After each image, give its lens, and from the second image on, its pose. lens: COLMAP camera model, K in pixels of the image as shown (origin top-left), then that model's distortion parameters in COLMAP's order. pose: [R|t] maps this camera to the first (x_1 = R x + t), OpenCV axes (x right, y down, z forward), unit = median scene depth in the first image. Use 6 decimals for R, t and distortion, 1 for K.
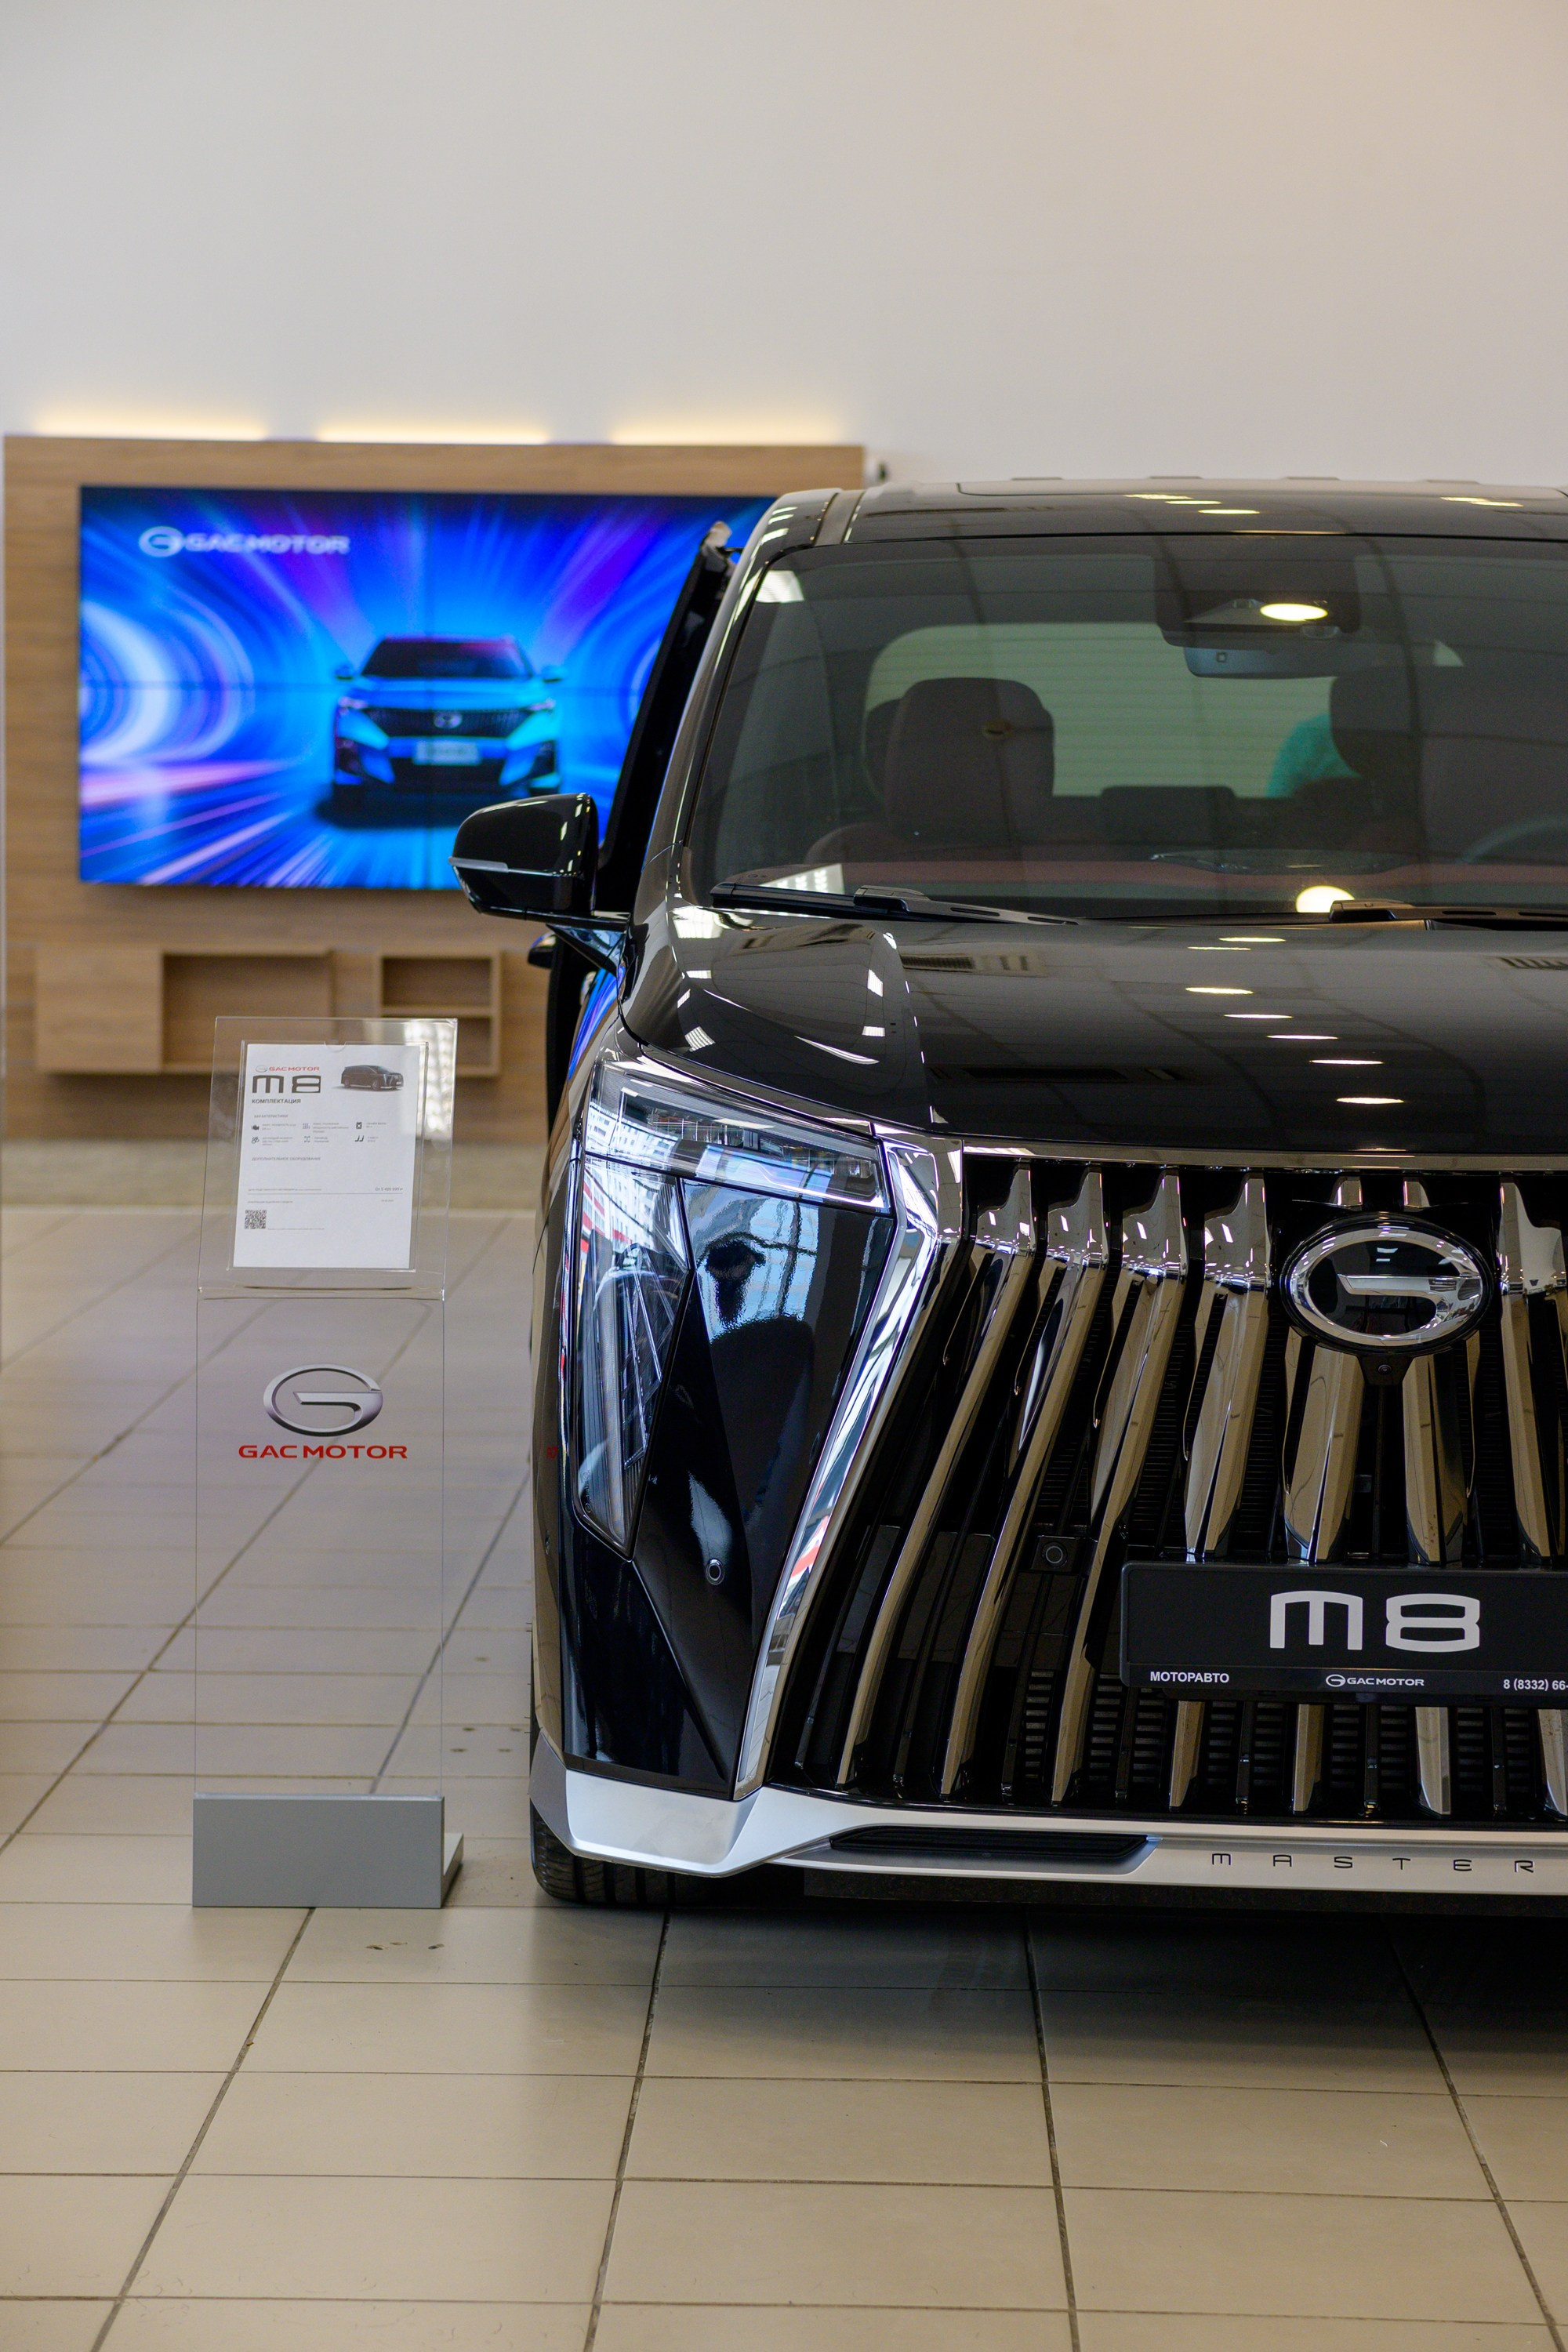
lens RADIAL K [[5630.0, 0, 780.5], [0, 5630.0, 1107.2], [0, 0, 1]] dist [0.383850, -1.323997]
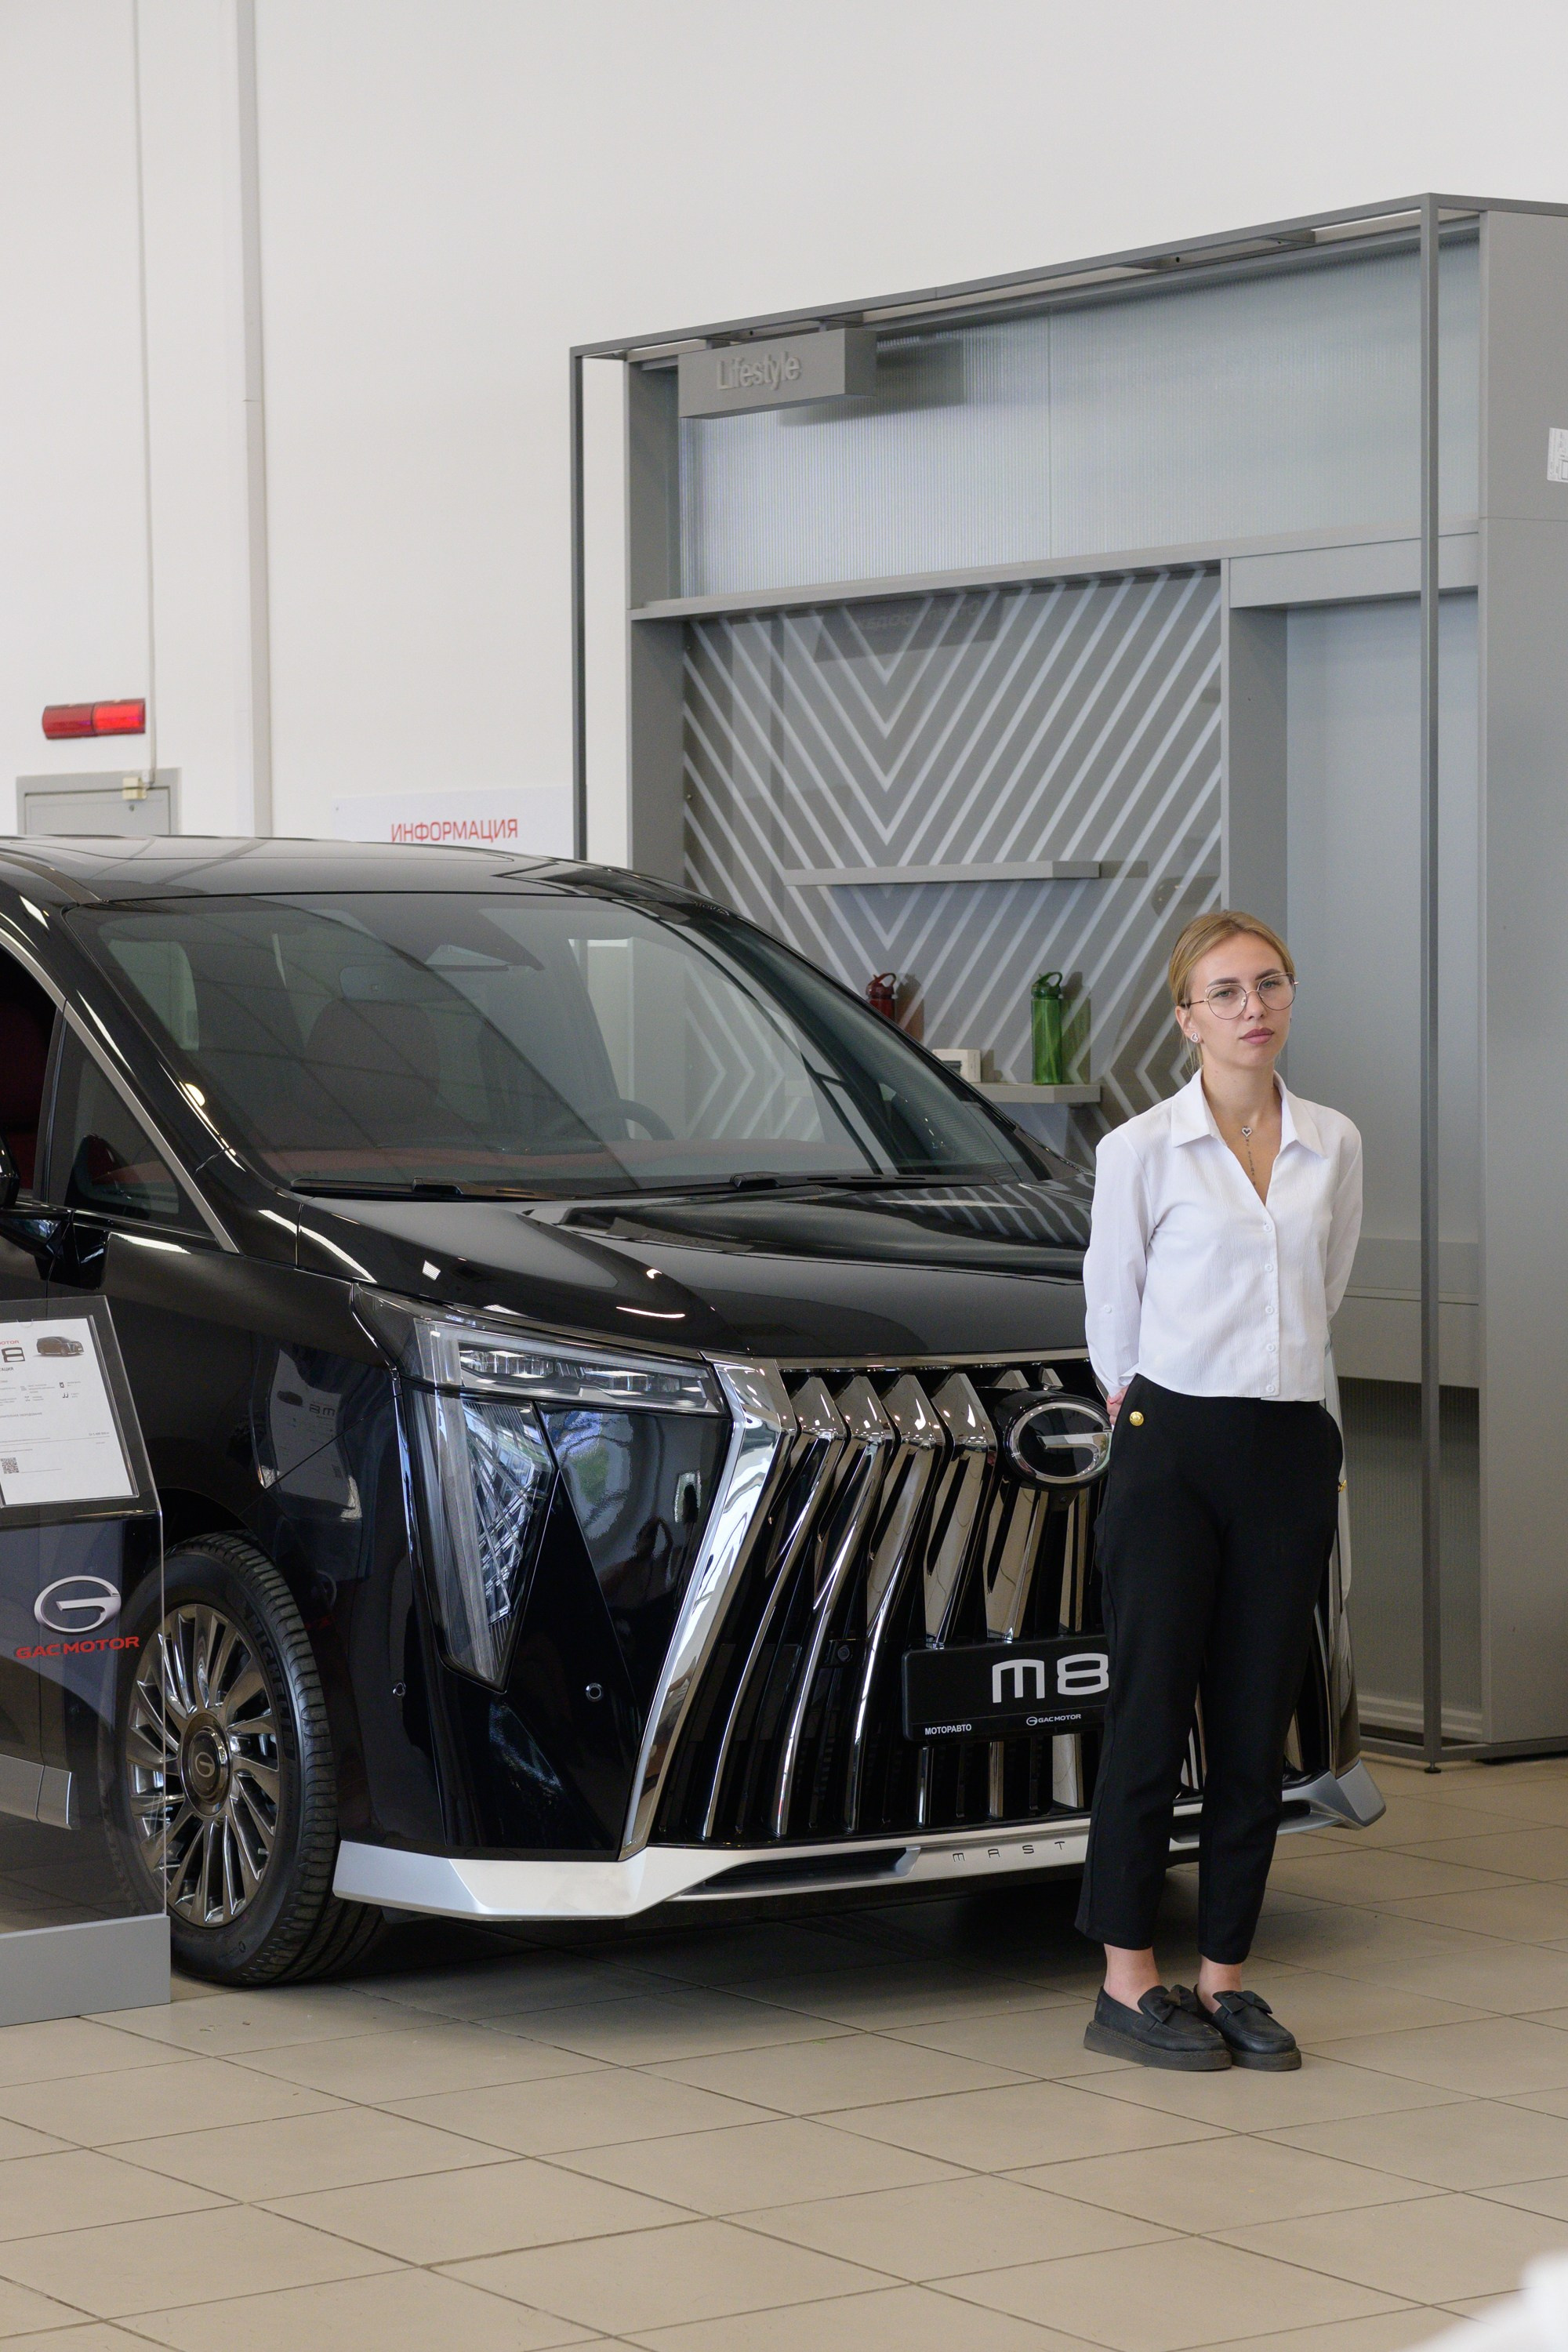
lens RADIAL K [[5750.6, 0, 784.0], [0, 5750.6, 1176.0], [0, 0, 1]] dist [0.335054, -0.601805]
pose [[0.804484, -0.040574, 0.592586, -0.793841], [0.053714, 0.998546, -0.004551, -0.032235], [-0.591540, 0.035492, 0.805494, -0.137483]]
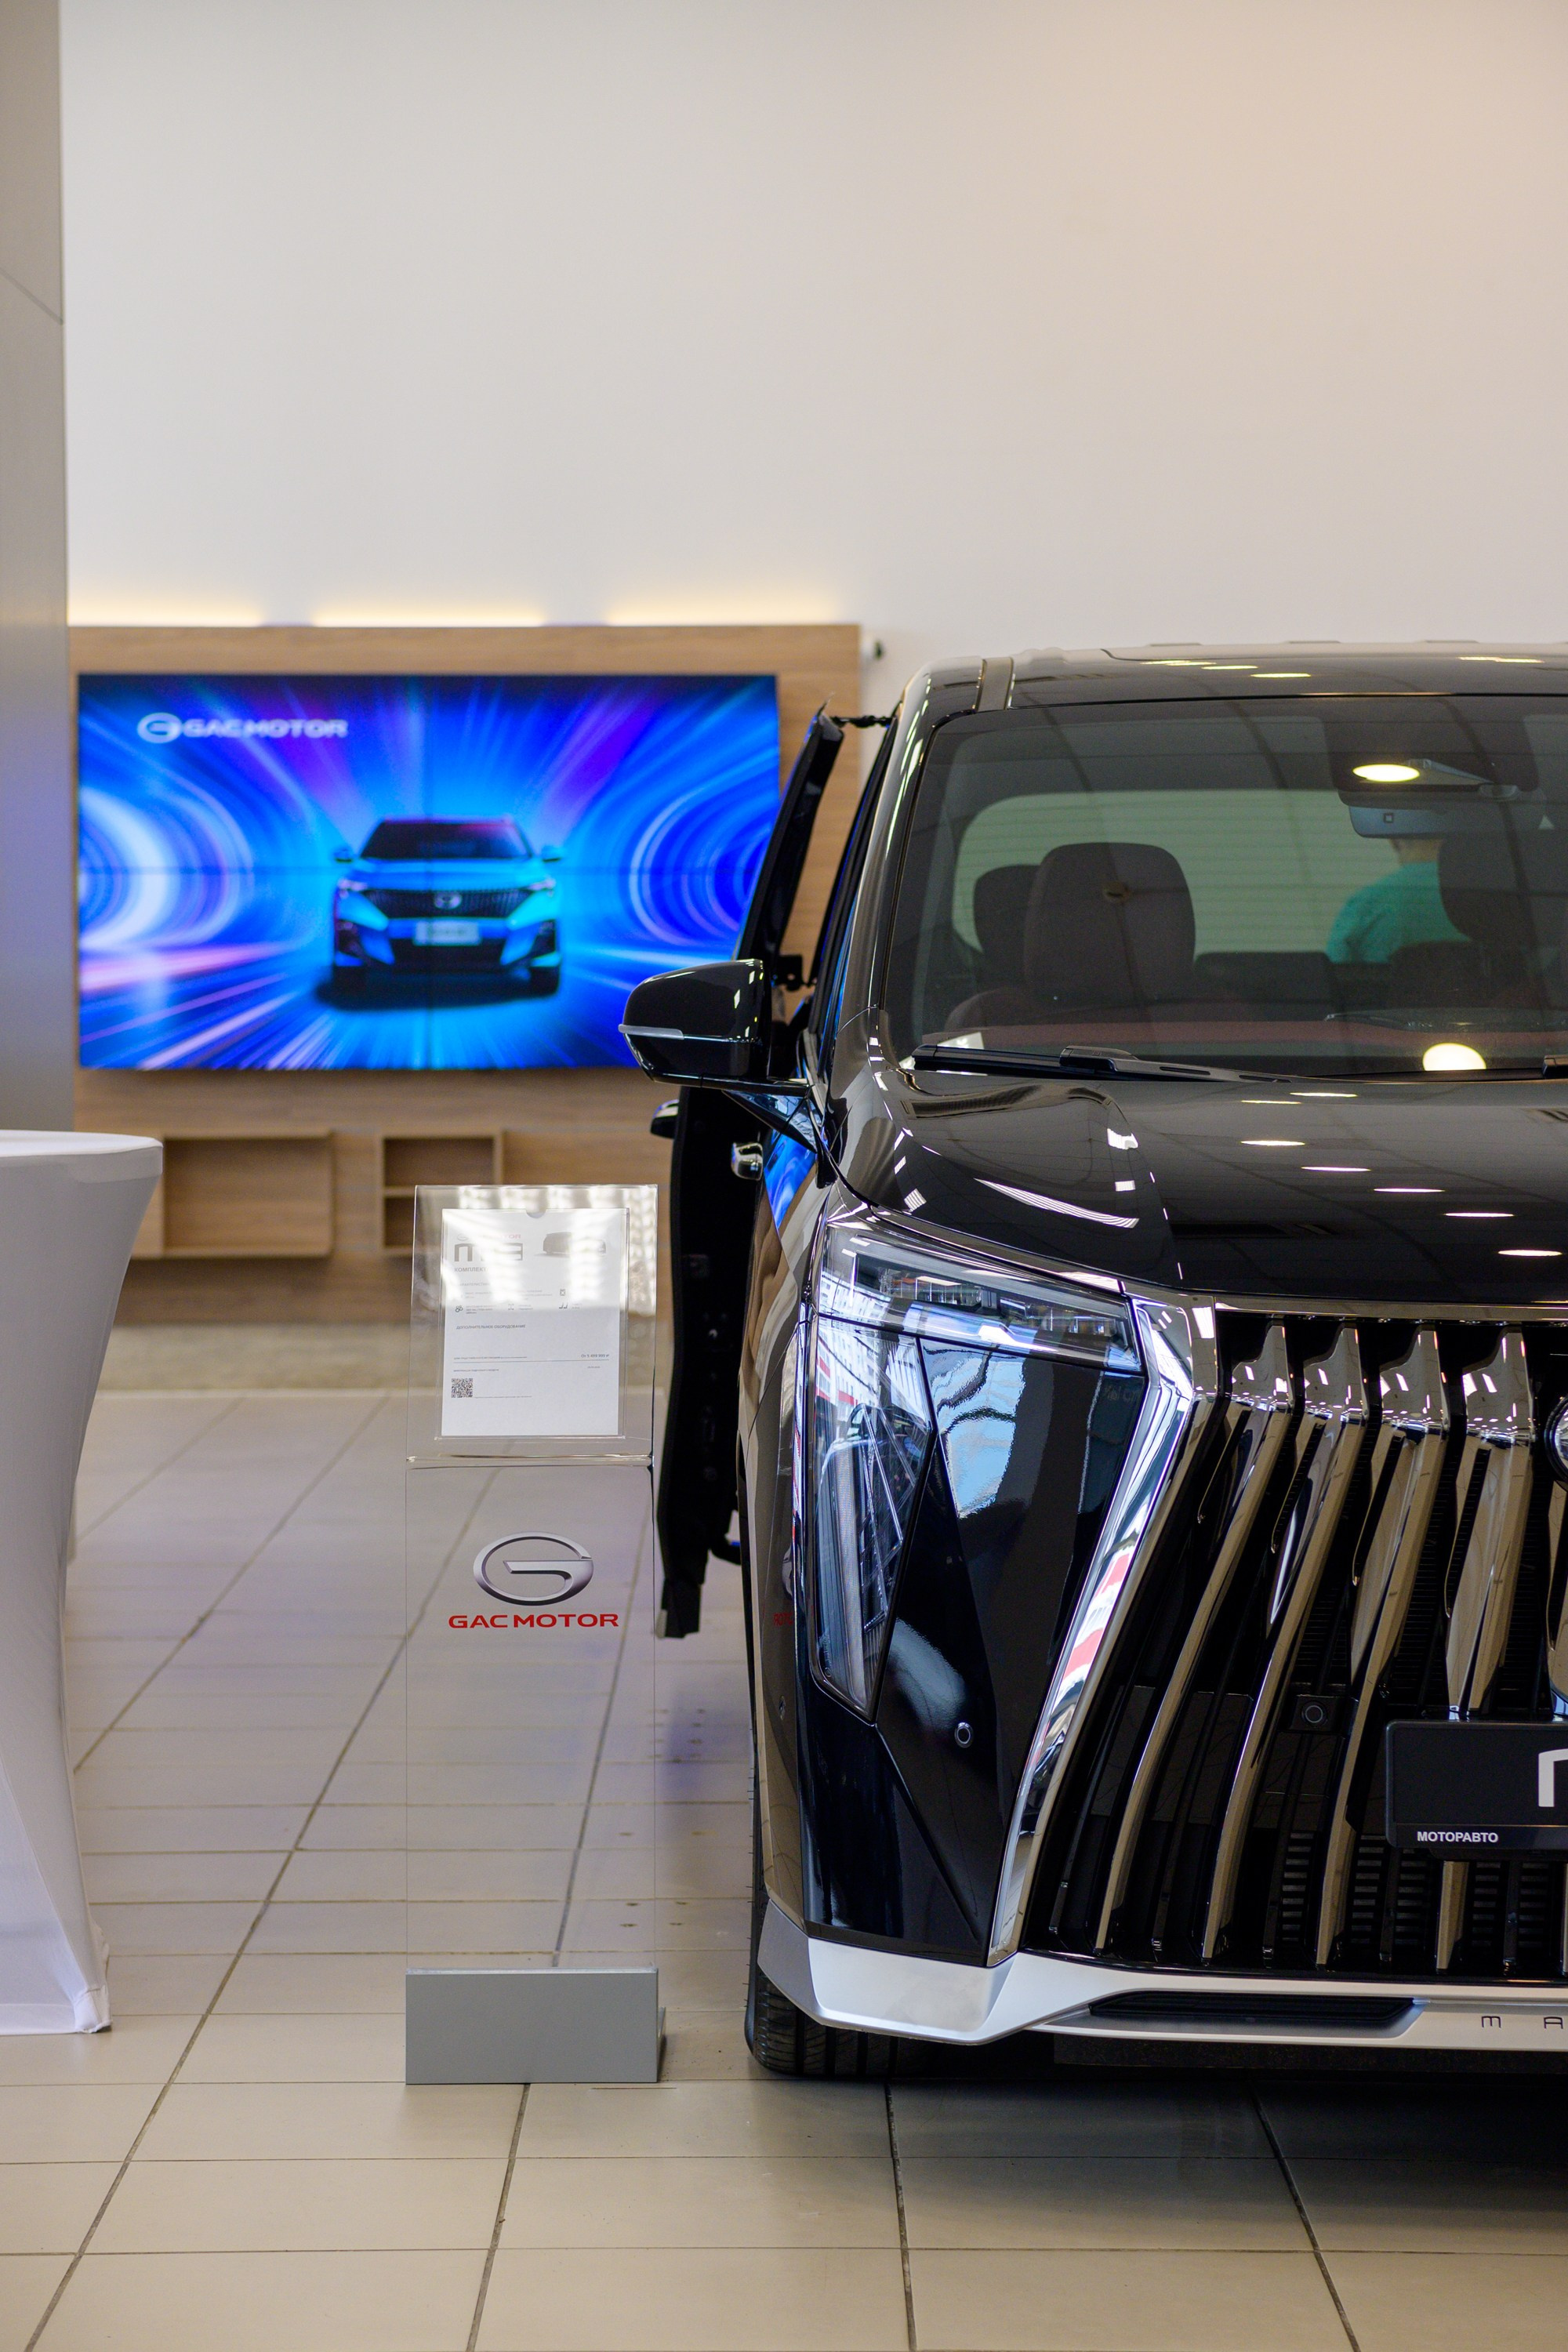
lens RADIAL K [[5630.0, 0, 780.5], [0, 5630.0, 1107.2], [0, 0, 1]] dist [0.383850, -1.323997]
pose [[0.999898, -0.012743, 0.006450, -0.049965], [0.012941, 0.999419, -0.031541, 0.002835], [-0.006044, 0.031621, 0.999482, 0.001106]]
